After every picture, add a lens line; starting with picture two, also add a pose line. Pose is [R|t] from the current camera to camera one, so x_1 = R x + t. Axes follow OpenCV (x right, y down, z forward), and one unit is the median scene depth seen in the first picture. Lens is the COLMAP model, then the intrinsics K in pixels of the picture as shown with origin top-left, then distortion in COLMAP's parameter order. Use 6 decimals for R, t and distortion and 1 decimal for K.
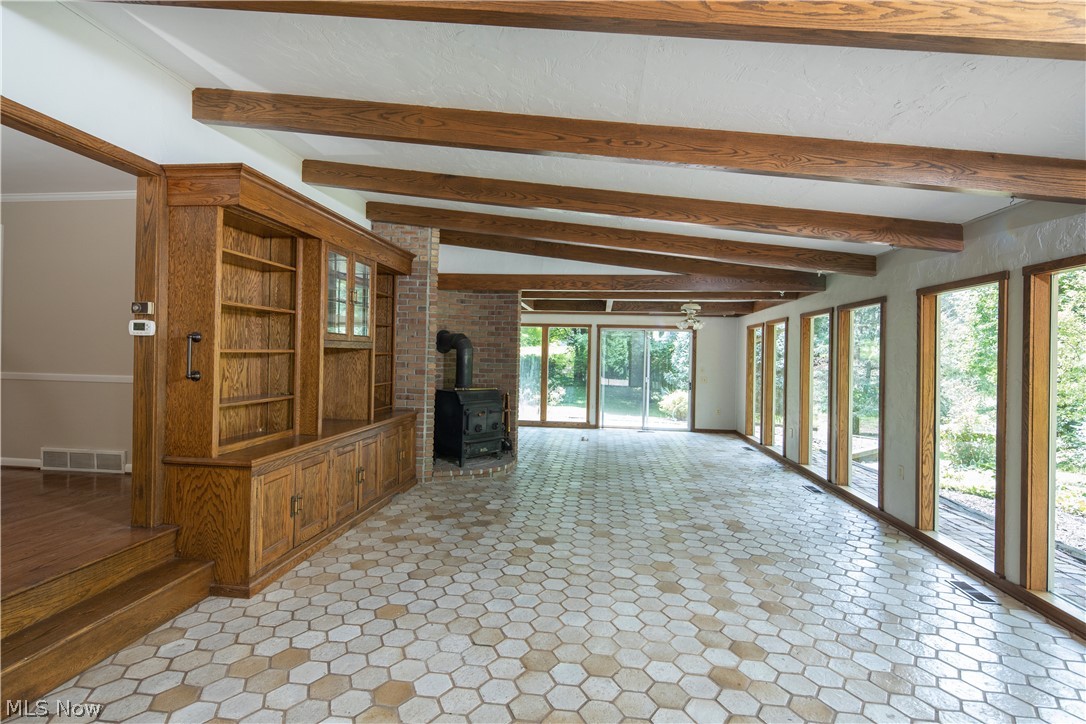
lens RADIAL K [[526.9, 0, 543.1], [0, 526.9, 344.7], [0, 0, 1]] dist [-0.000294, -0.000367]
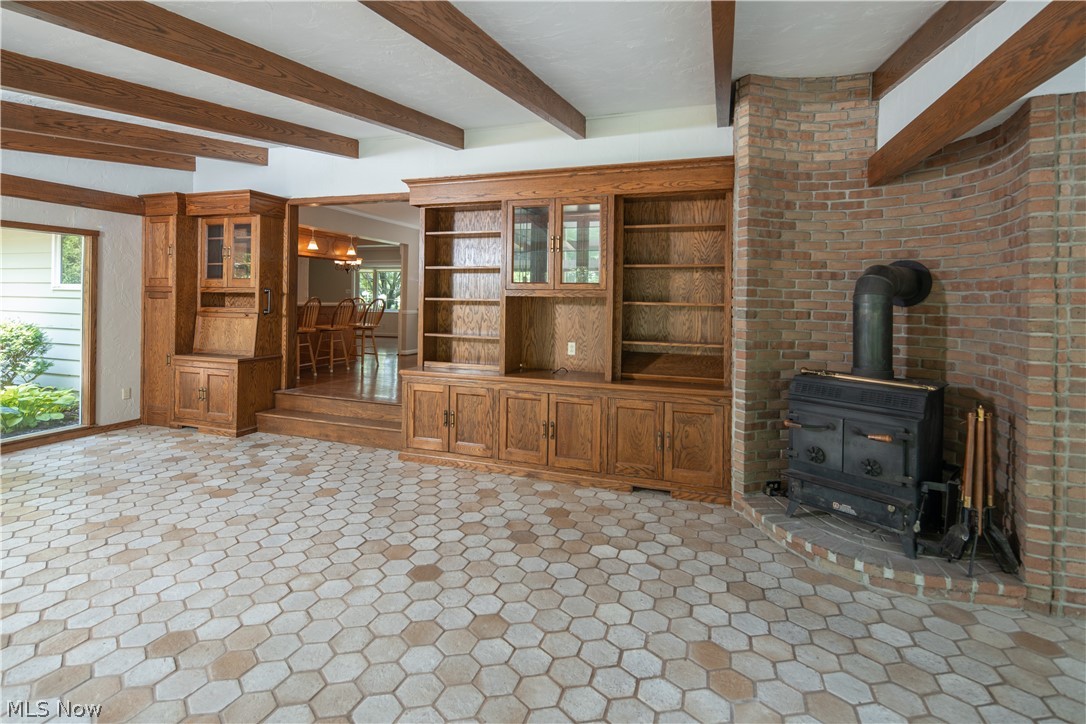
lens RADIAL K [[526.9, 0, 543.1], [0, 526.9, 344.7], [0, 0, 1]] dist [-0.000294, -0.000367]
pose [[-0.214692, 0.071951, -0.974028, 0.646030], [-0.002224, 0.997244, 0.074156, 0.025176], [0.976679, 0.018087, -0.213941, 1.349739]]
